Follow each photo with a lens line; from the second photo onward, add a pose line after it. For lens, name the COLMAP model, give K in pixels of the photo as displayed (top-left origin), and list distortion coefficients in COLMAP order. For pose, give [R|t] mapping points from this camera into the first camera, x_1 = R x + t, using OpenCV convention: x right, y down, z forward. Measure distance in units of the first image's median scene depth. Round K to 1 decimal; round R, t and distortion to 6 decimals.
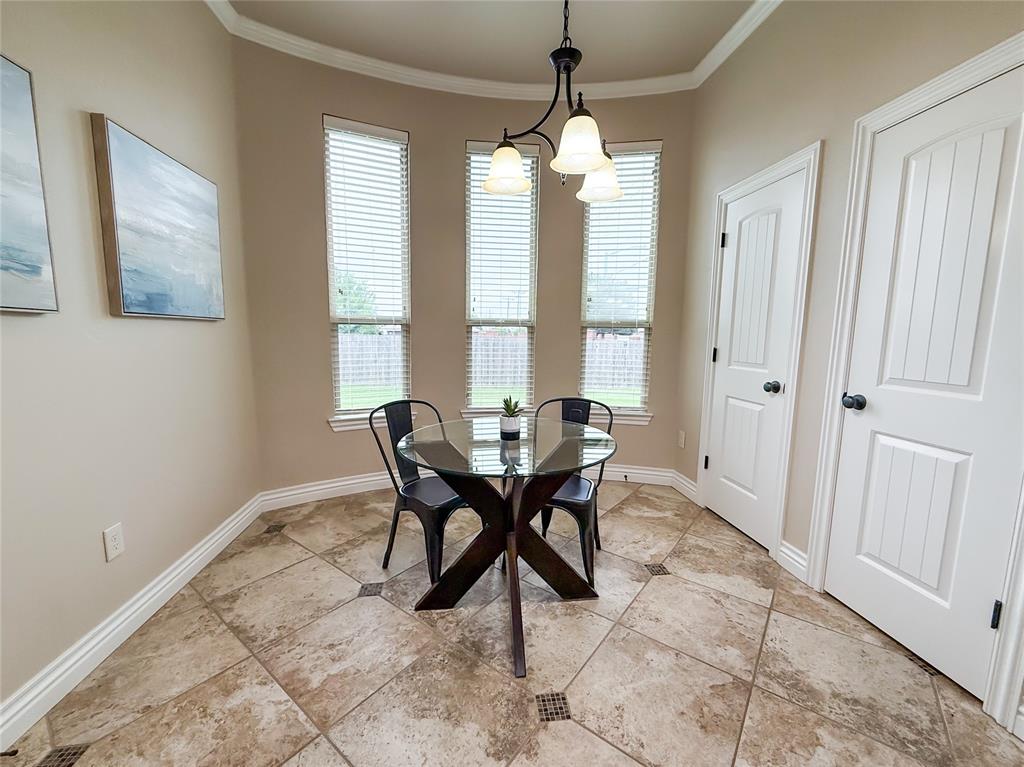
lens RADIAL K [[422.8, 0, 512.0], [0, 422.8, 383.5], [0, 0, 1]] dist [-0.001244, -0.000215]
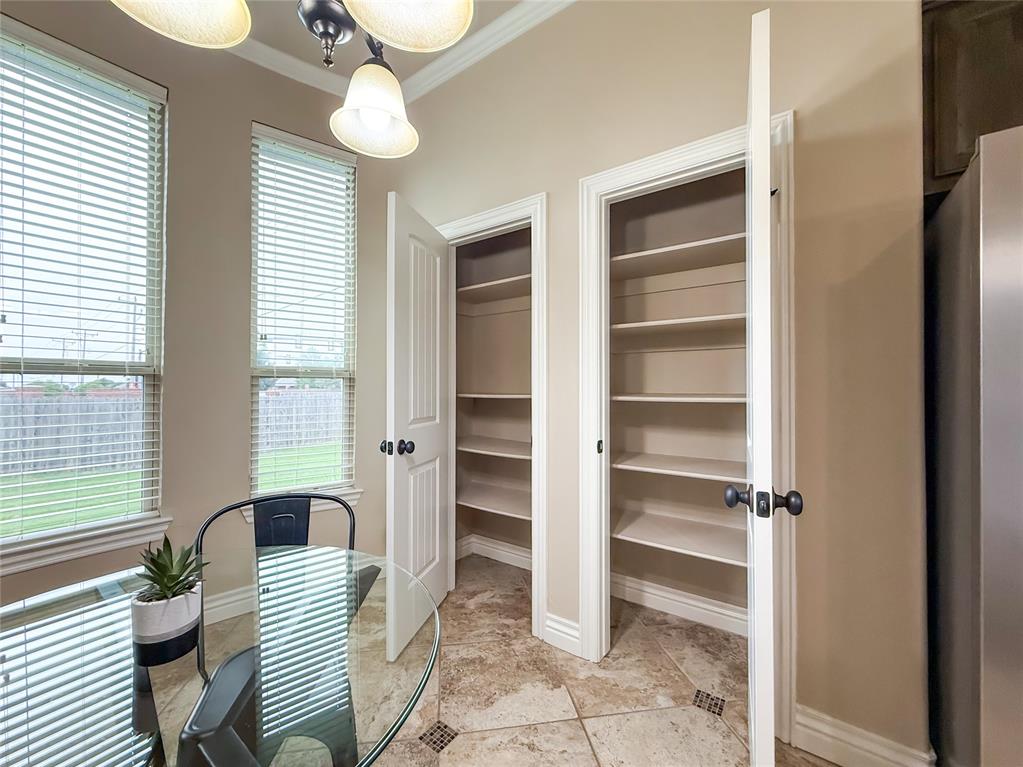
lens RADIAL K [[422.4, 0, 511.5], [0, 422.4, 383.5], [0, 0, 1]] dist [-0.001244, -0.000215]
pose [[0.691816, -0.005534, 0.722053, -0.051005], [0.097074, 0.991606, -0.085409, -0.039905], [-0.715519, 0.129180, 0.686546, 0.383126]]
